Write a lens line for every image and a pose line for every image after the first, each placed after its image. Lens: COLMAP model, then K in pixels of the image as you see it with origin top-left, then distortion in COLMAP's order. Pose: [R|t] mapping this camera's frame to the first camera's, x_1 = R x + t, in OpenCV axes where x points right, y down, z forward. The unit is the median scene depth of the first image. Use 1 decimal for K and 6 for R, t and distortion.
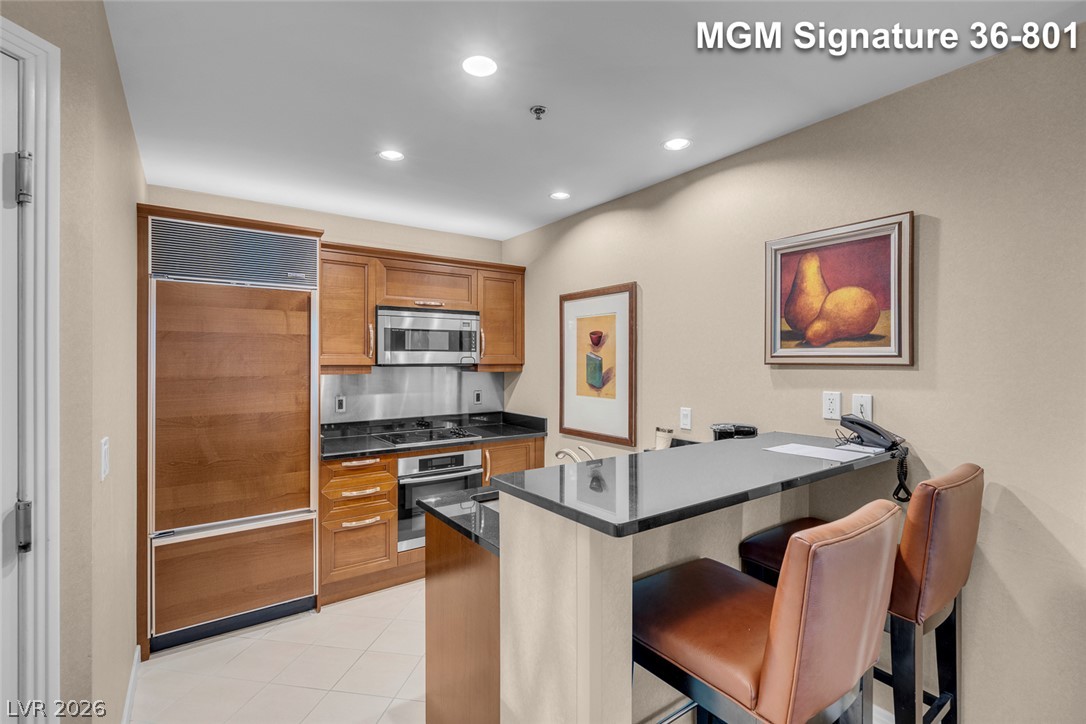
lens RADIAL K [[493.8, 0, 550.4], [0, 493.8, 360.2], [0, 0, 1]] dist [-0.006778, 0.002754]
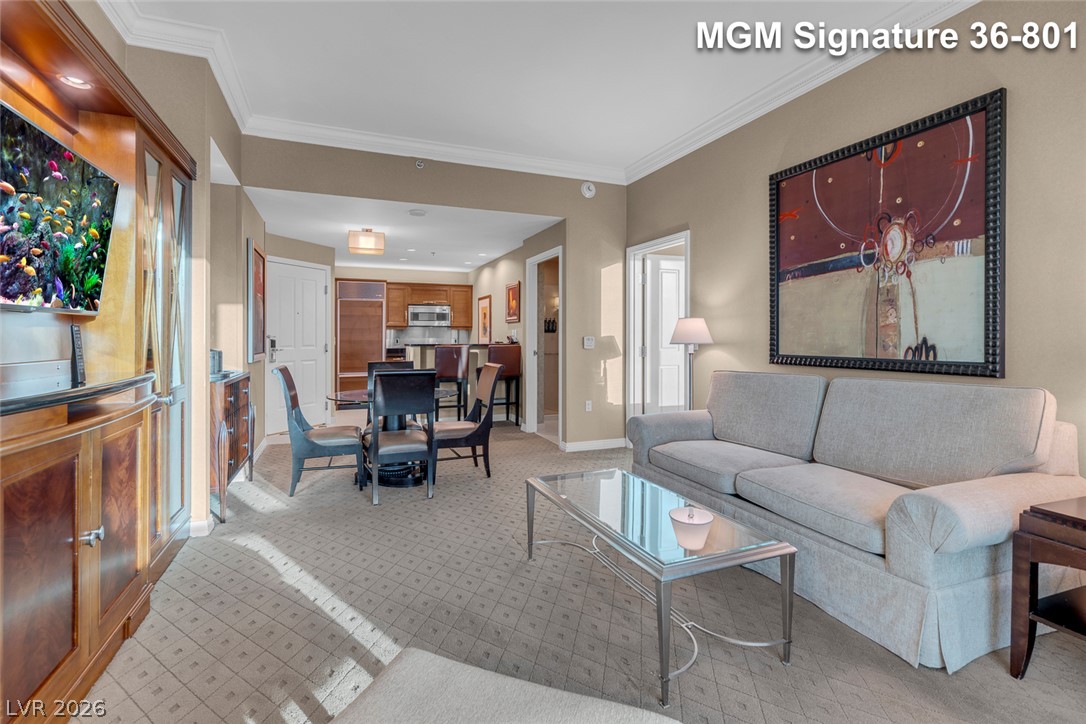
lens RADIAL K [[493.8, 0, 539.6], [0, 493.8, 340.4], [0, 0, 1]] dist [-0.006778, 0.002754]
pose [[0.969972, 0.001672, -0.243212, 0.991087], [-0.000761, 0.999992, 0.003837, 0.075747], [0.243216, -0.003537, 0.969966, -1.428311]]
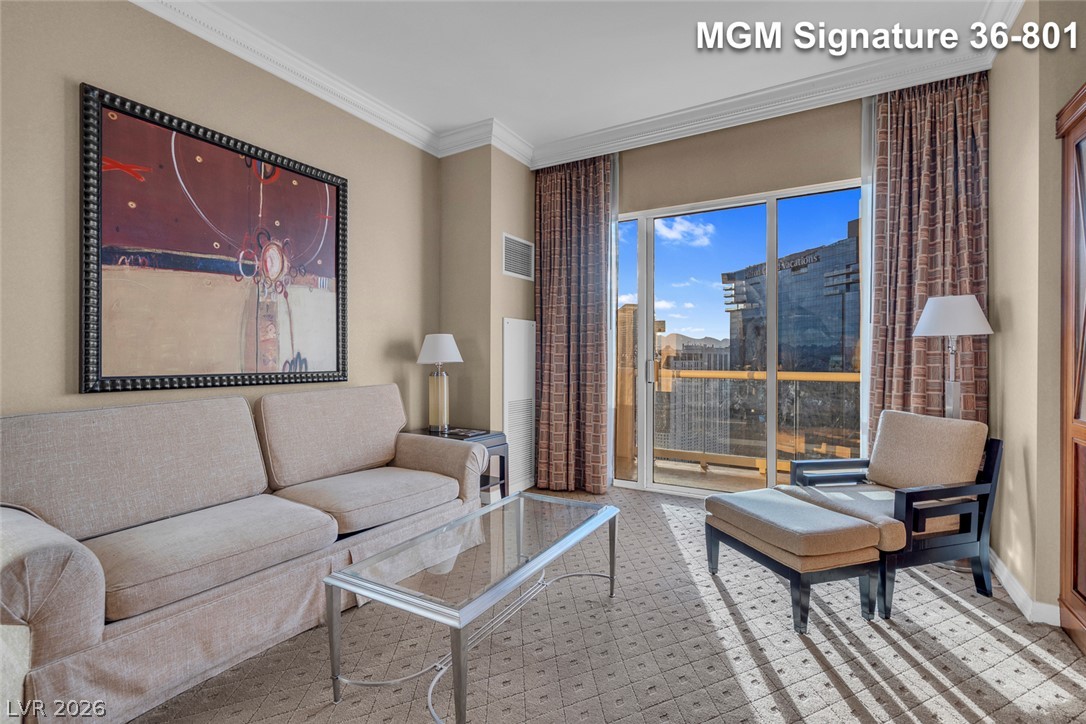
lens RADIAL K [[493.8, 0, 544.2], [0, 493.8, 358.5], [0, 0, 1]] dist [-0.006778, 0.002754]
pose [[-0.396841, -0.007348, 0.917858, 0.372593], [-0.006944, 0.999963, 0.005003, 0.077130], [-0.917861, -0.004388, -0.396877, -0.563530]]
